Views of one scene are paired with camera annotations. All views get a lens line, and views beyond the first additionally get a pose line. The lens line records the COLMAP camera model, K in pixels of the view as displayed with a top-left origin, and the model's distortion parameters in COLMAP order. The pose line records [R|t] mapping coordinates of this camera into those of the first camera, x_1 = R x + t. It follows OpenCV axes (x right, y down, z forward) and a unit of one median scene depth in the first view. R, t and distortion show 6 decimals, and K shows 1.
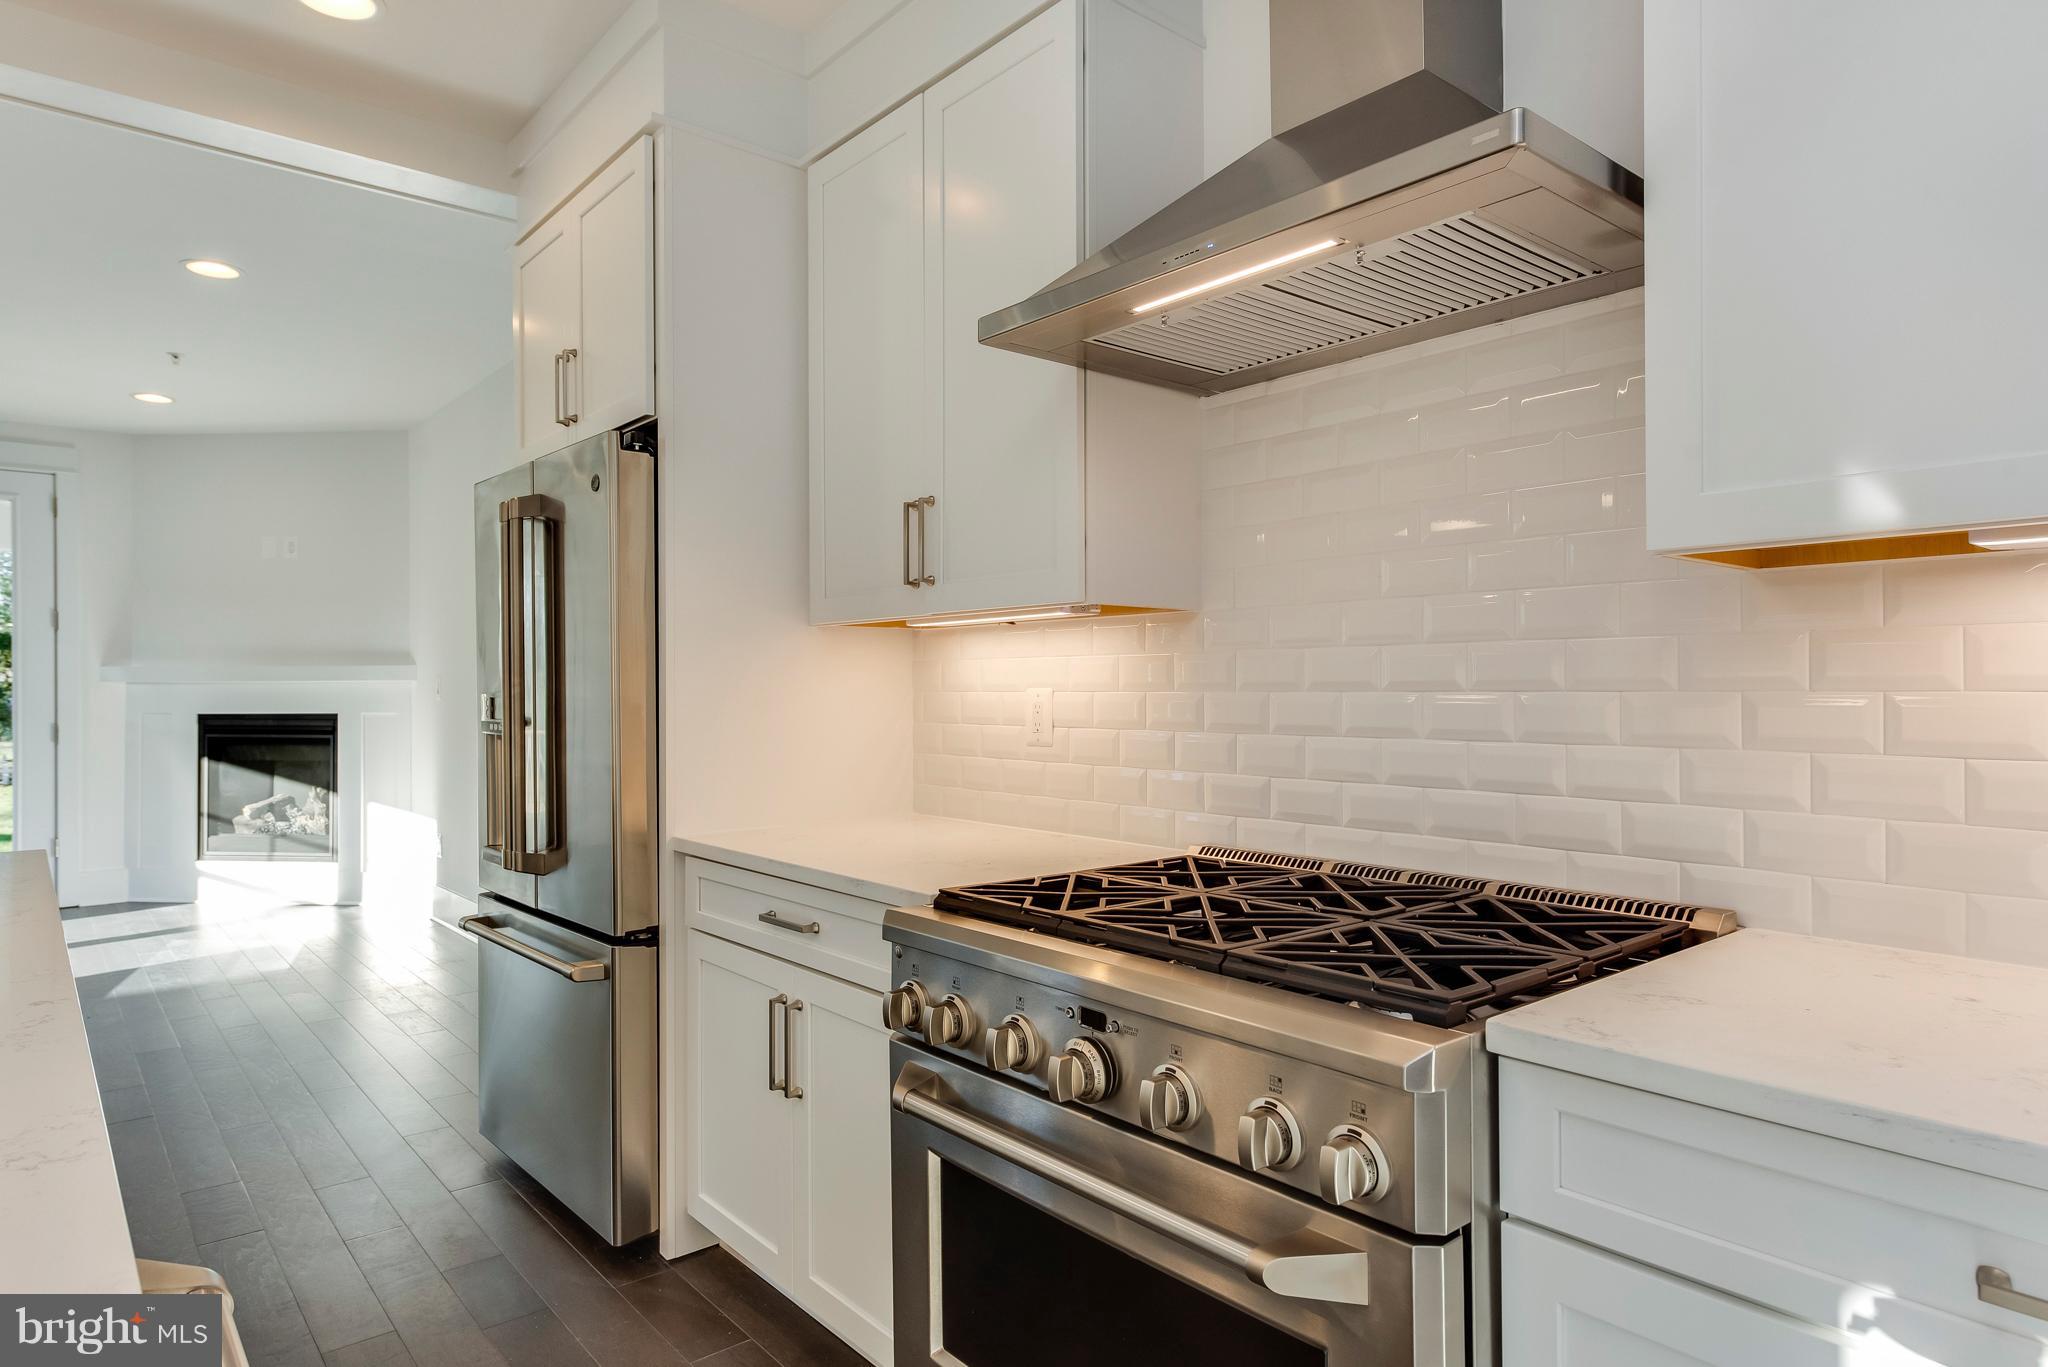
lens RADIAL K [[1183.3, 0, 1024.9], [0, 1183.3, 685.2], [0, 0, 1]] dist [0.012862, -0.000981]
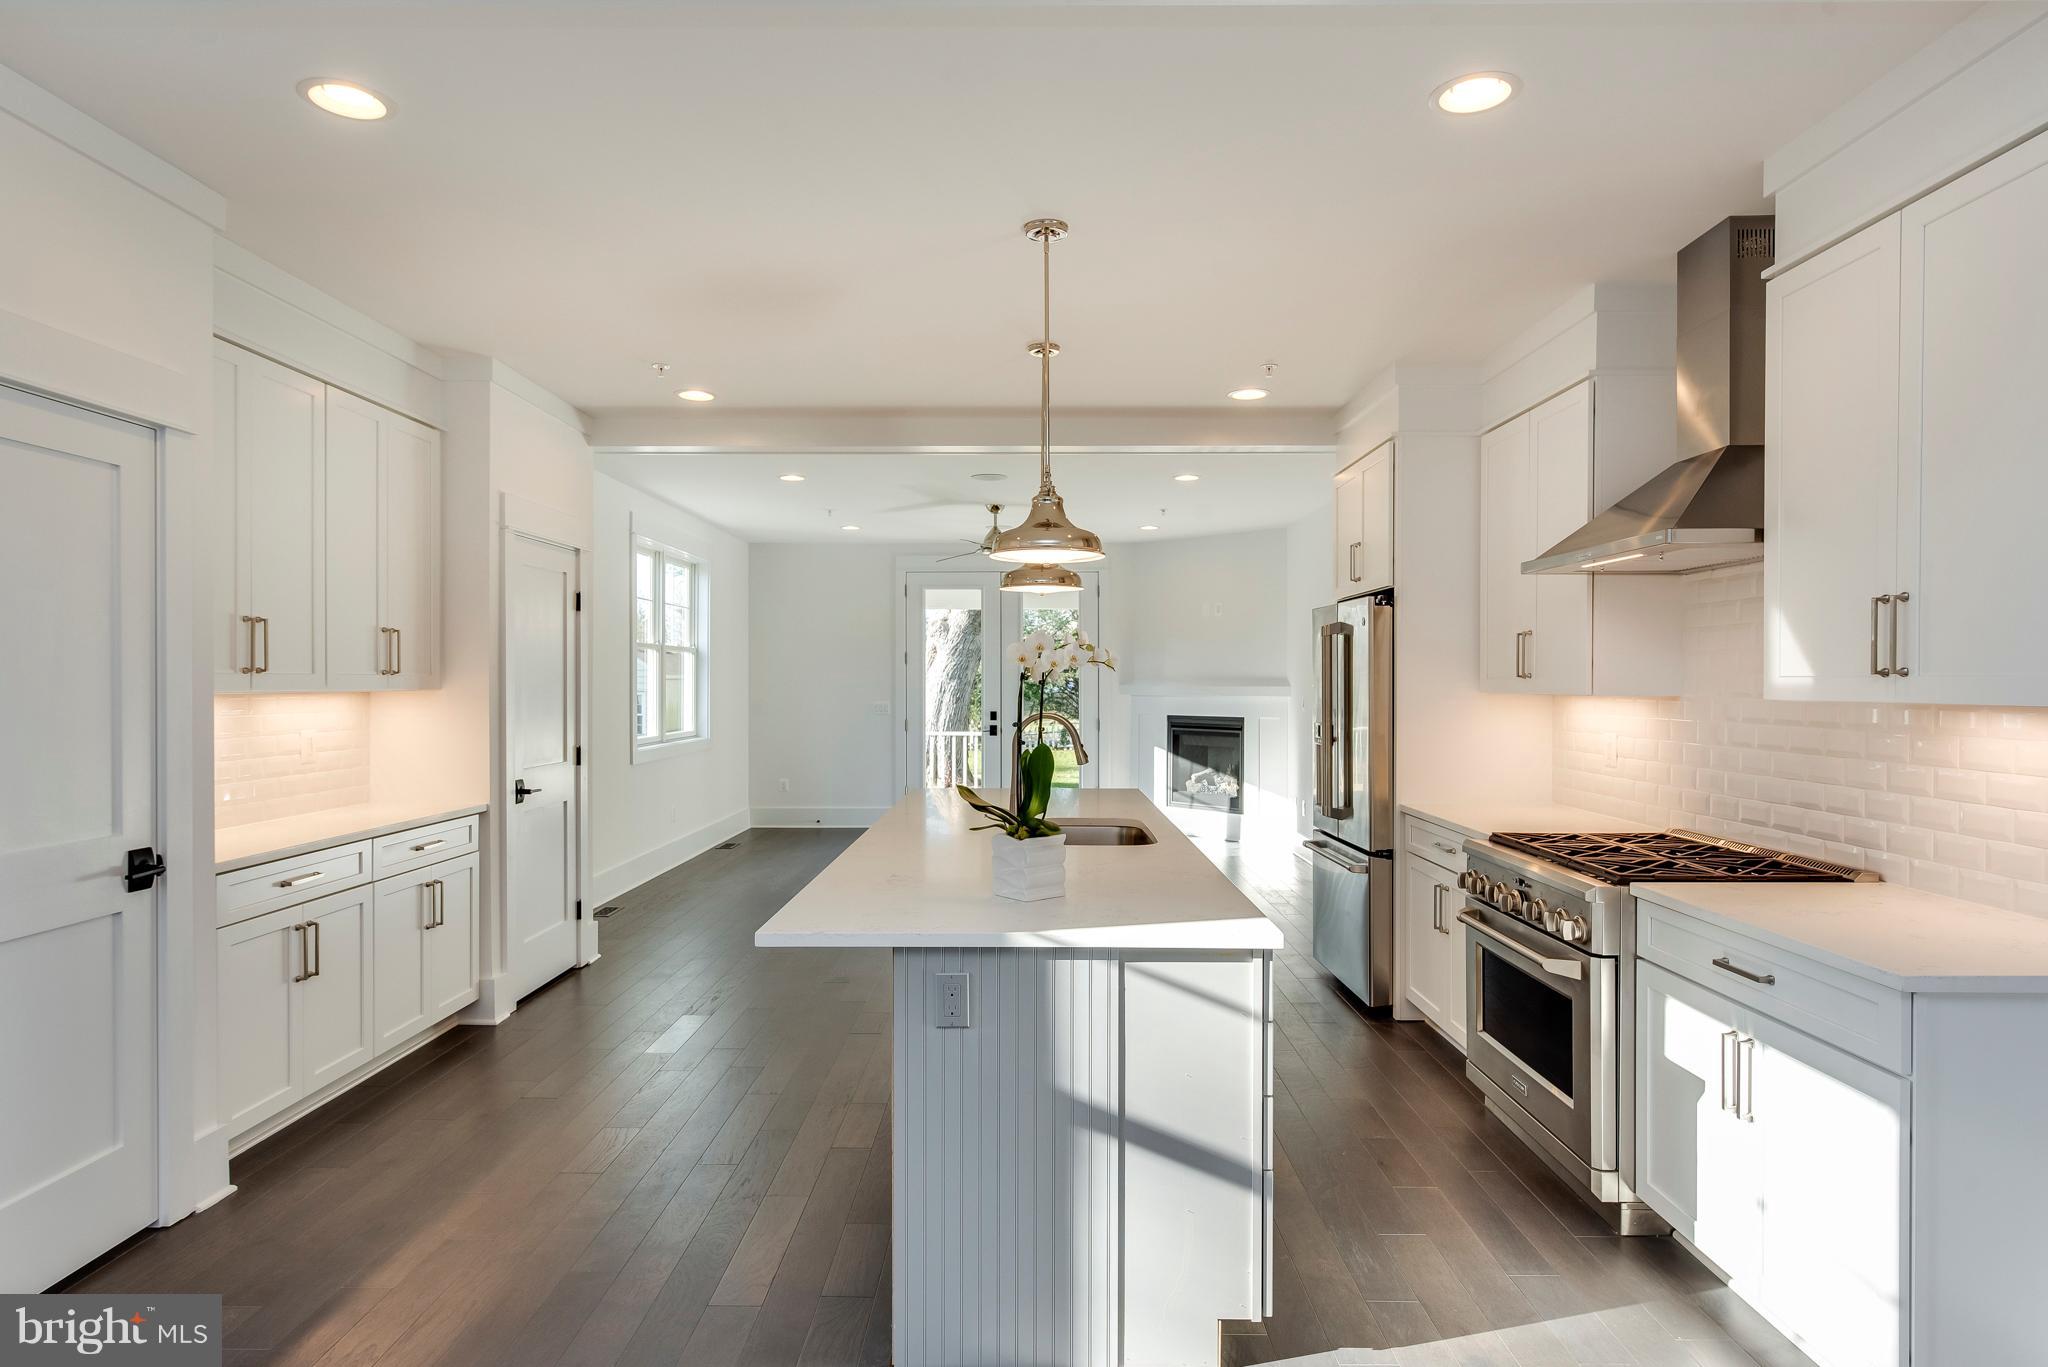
lens RADIAL K [[1152.1, 0, 1022.9], [0, 1152.1, 693.6], [0, 0, 1]] dist [0.005171, 0.000413]
pose [[0.757794, 0.011211, -0.652397, 0.456453], [-0.000644, 0.999865, 0.016434, -0.082228], [0.652493, -0.012034, 0.757699, -0.816331]]
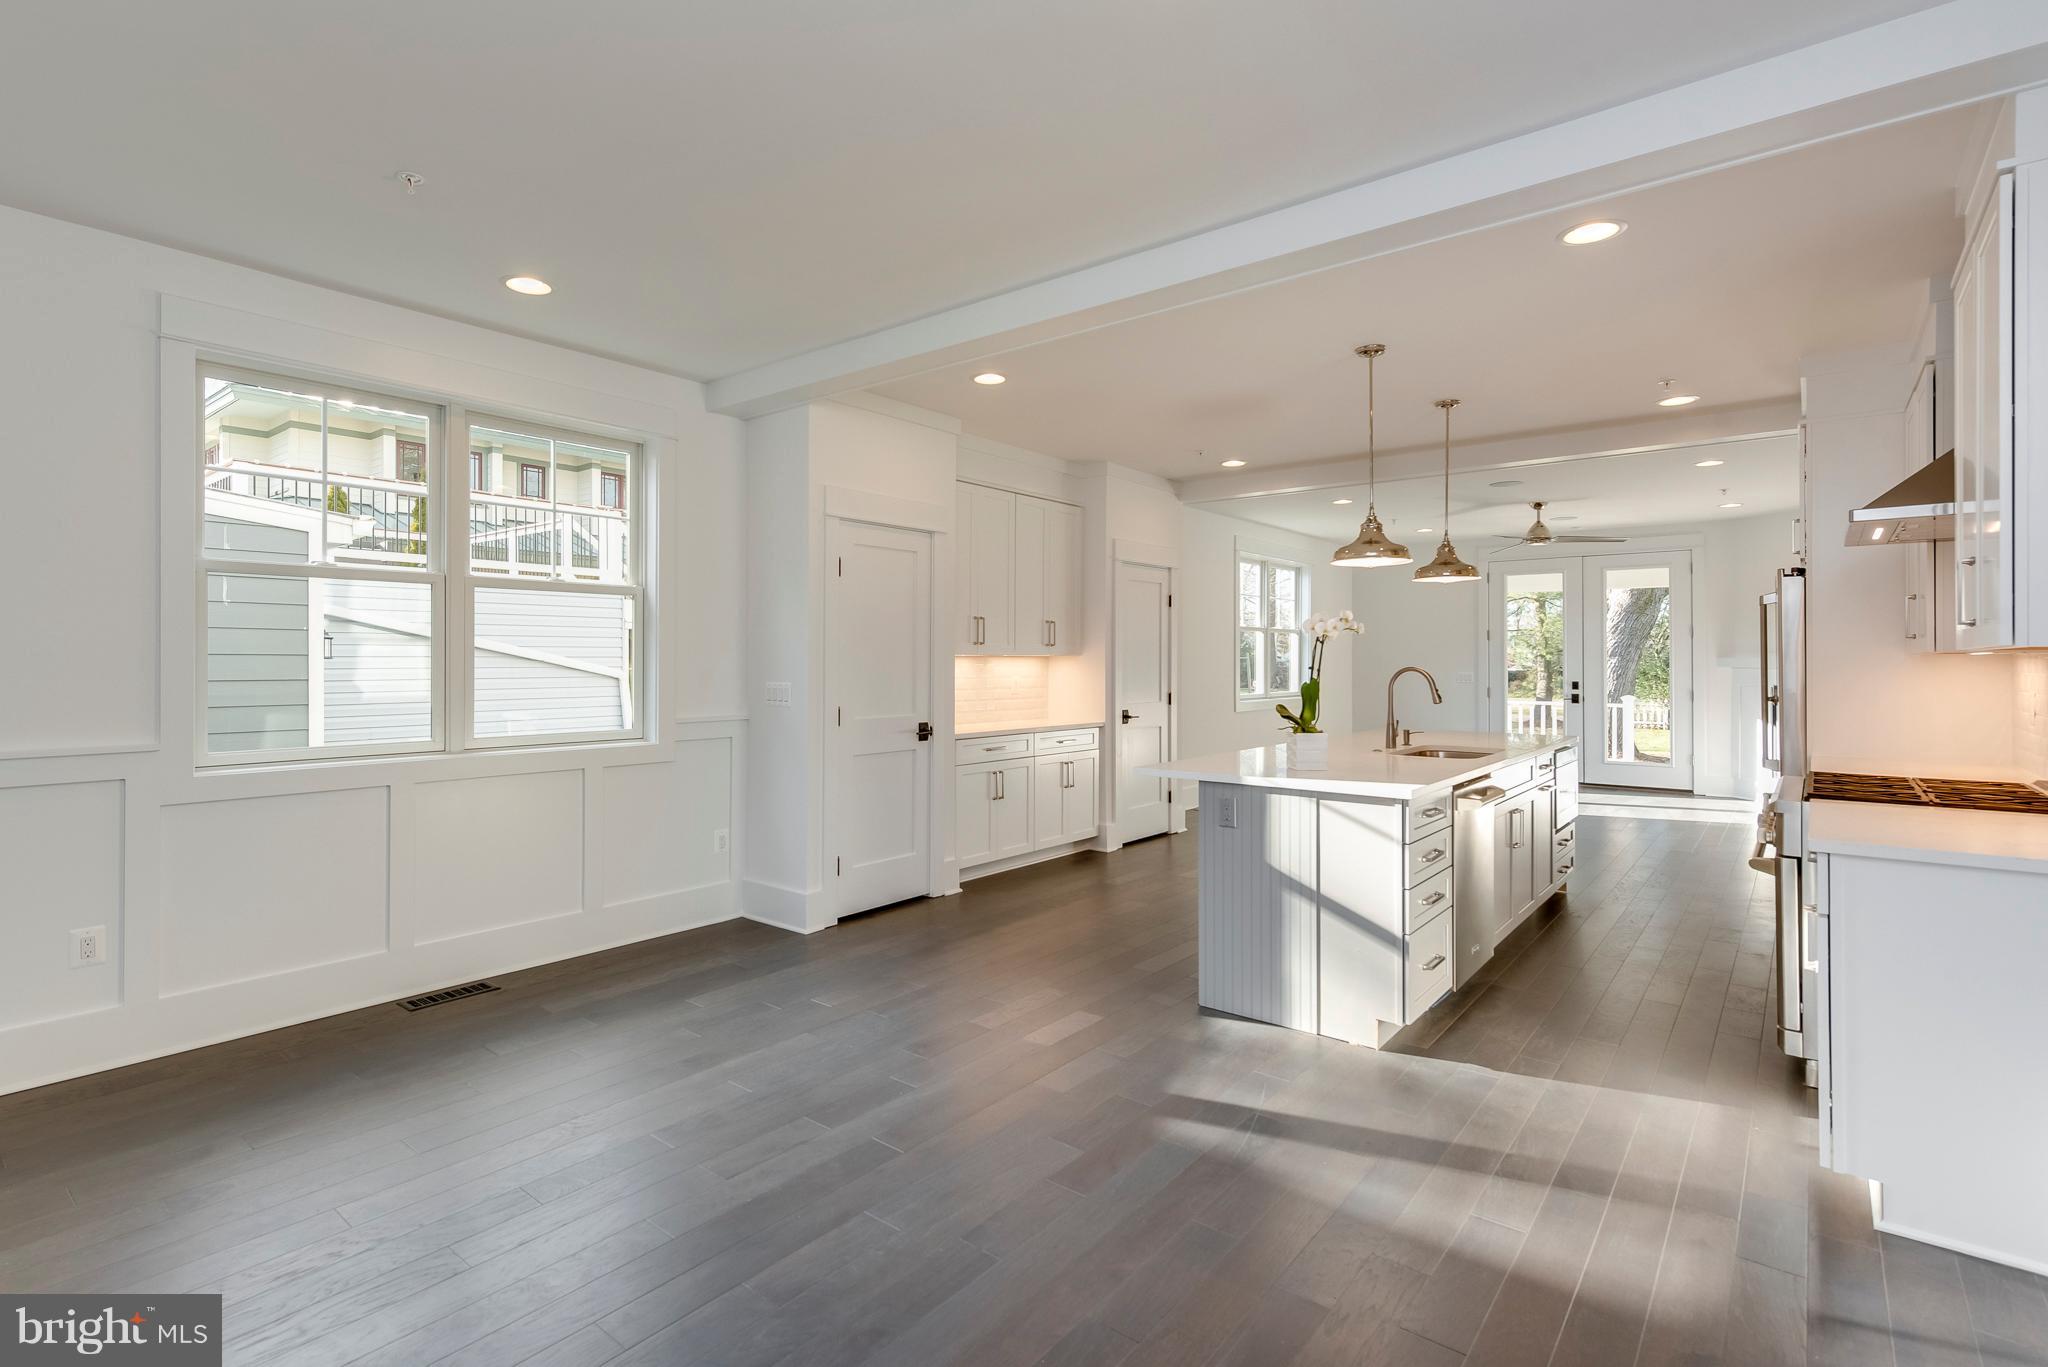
lens RADIAL K [[975.6, 0, 976.5], [0, 975.6, 656.0], [0, 0, 1]] dist [0.004713, -0.000061]
pose [[0.164441, -0.001558, -0.986386, 1.176341], [0.002680, 0.999996, -0.001132, -0.053649], [0.986383, -0.002458, 0.164444, -0.759876]]
